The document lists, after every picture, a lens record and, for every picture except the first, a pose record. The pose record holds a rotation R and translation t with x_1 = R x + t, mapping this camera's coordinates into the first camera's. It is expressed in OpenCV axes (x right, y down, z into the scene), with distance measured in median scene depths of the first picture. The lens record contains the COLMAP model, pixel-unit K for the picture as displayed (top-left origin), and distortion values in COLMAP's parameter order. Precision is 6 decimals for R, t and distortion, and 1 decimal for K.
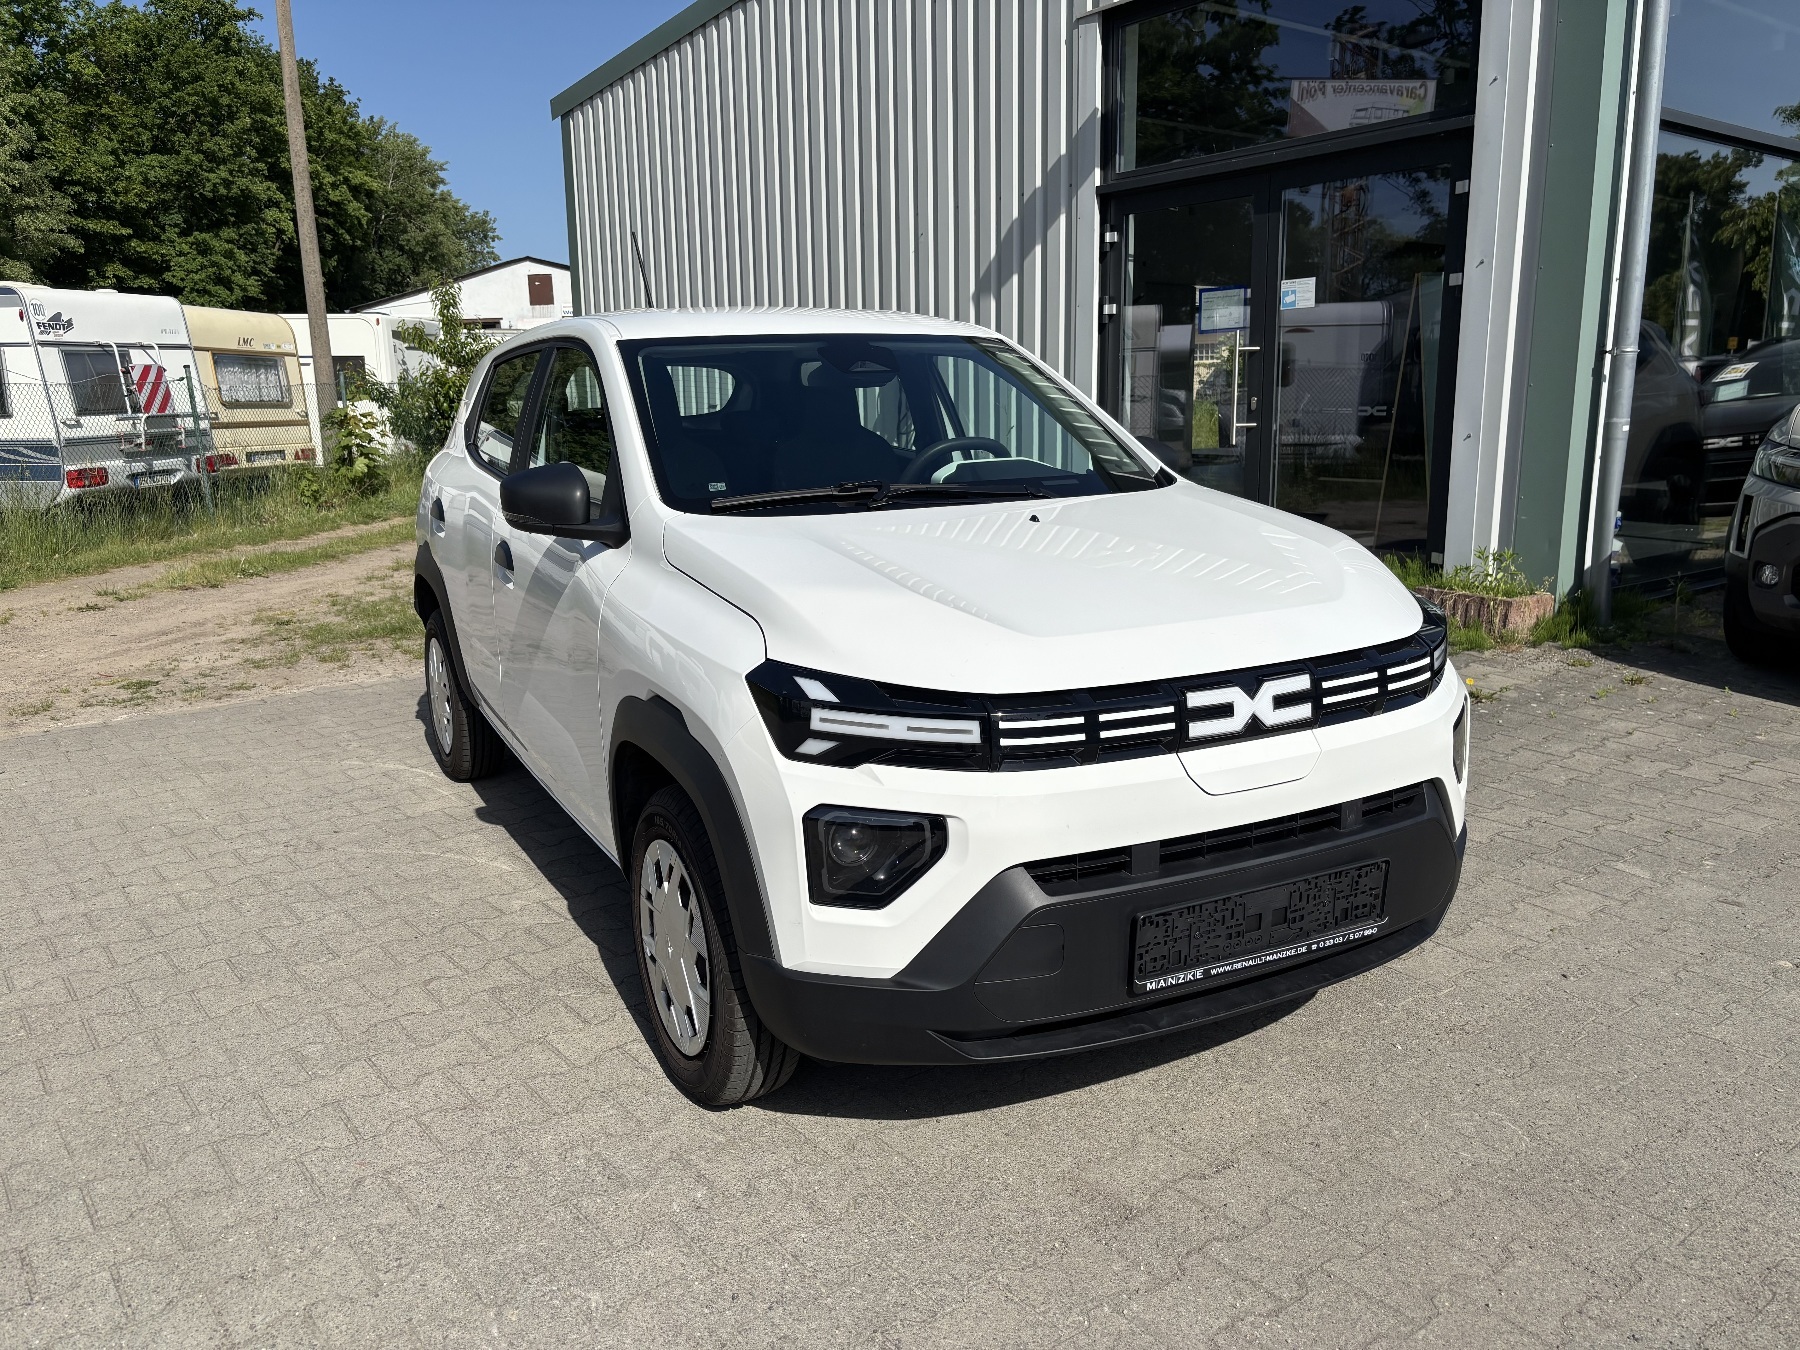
lens RADIAL K [[1357.3, 0, 901.4], [0, 1357.3, 673.7], [0, 0, 1]] dist [0.038909, -0.041636]
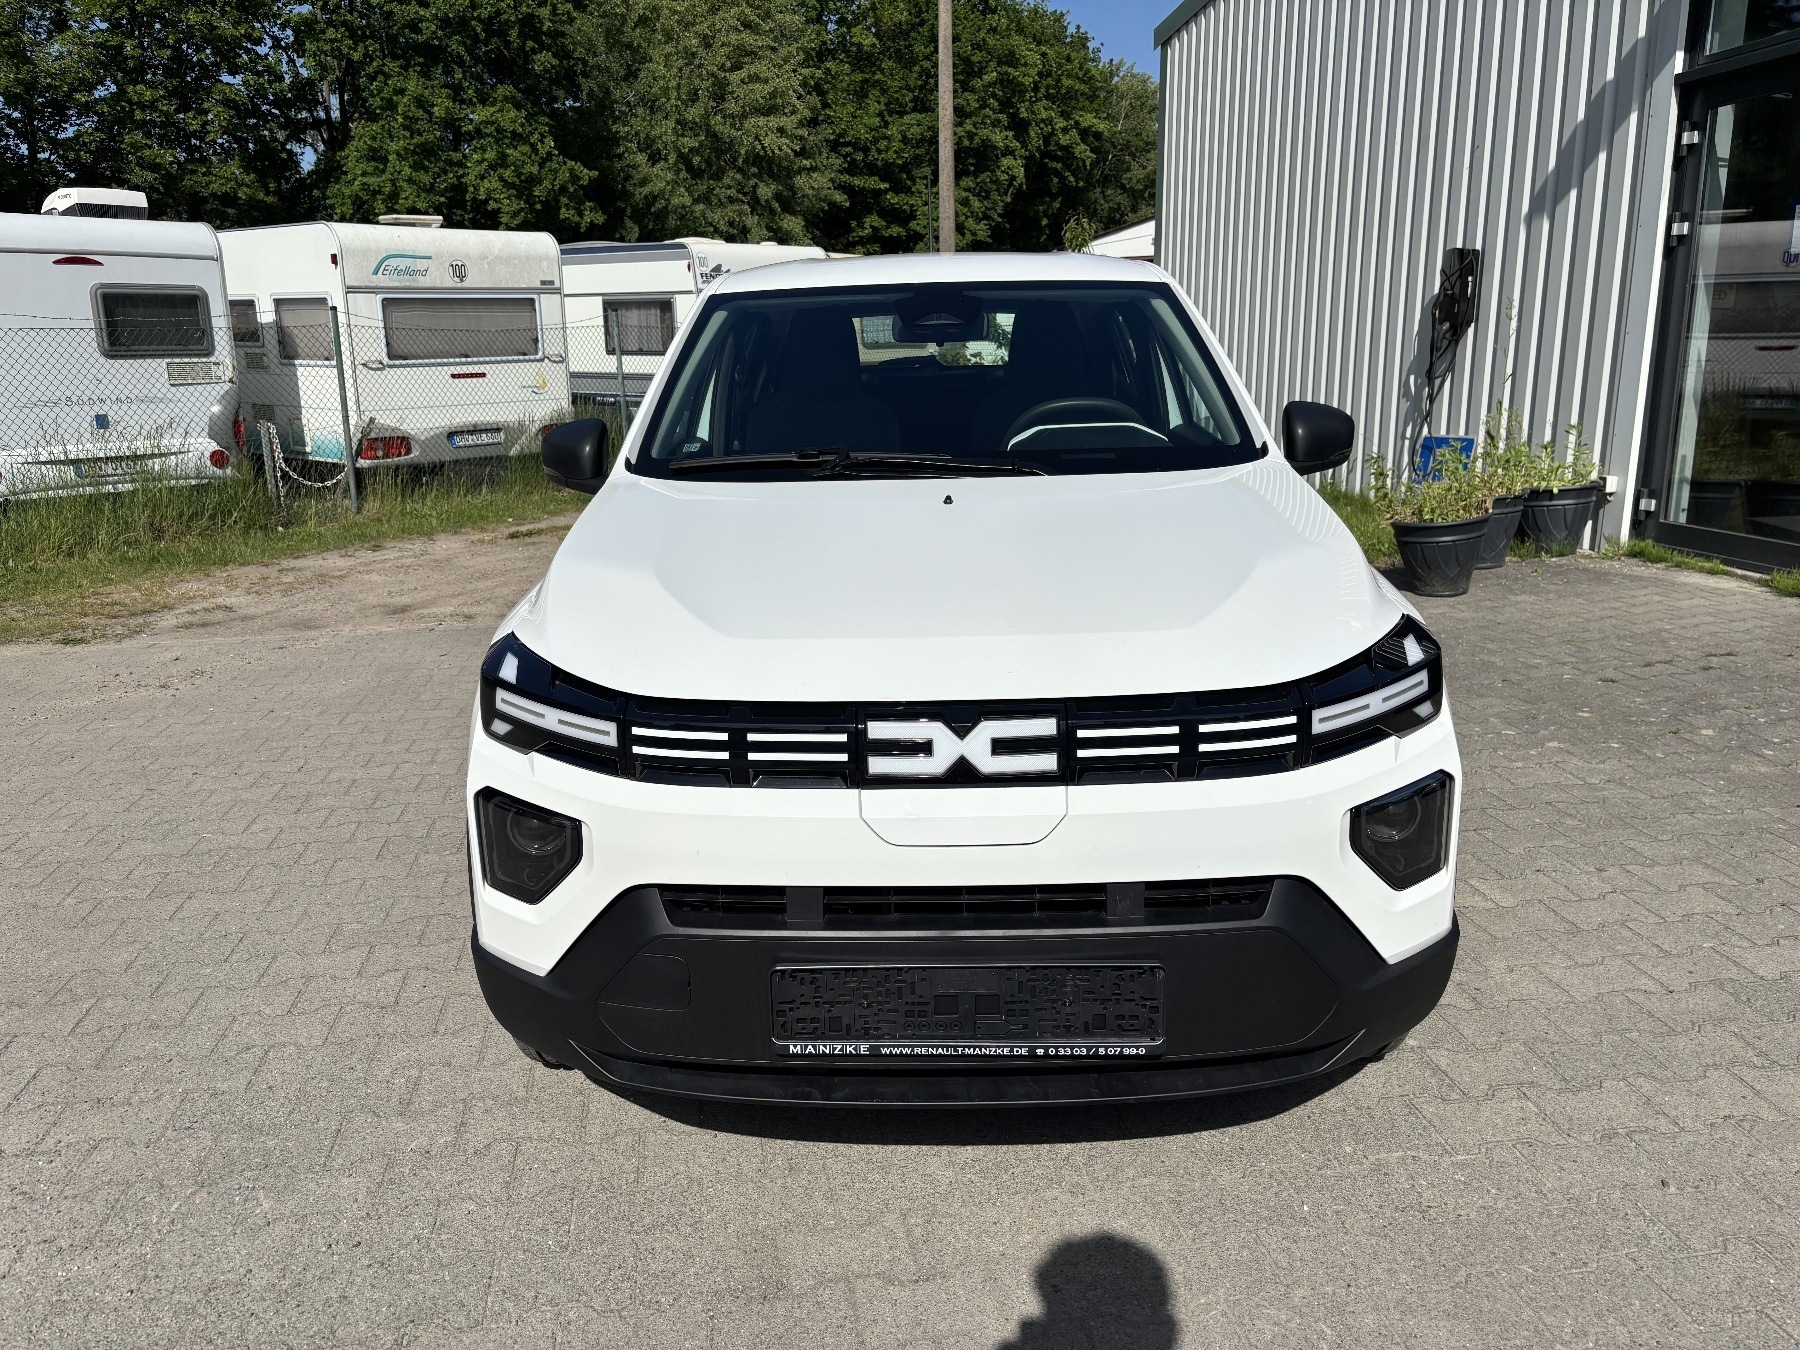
lens RADIAL K [[1357.3, 0, 891.1], [0, 1357.3, 673.0], [0, 0, 1]] dist [0.038909, -0.041636]
pose [[0.879015, 0.114844, -0.462756, 0.303588], [-0.093924, 0.993248, 0.068088, -0.037154], [0.467452, -0.016387, 0.883867, 0.129827]]
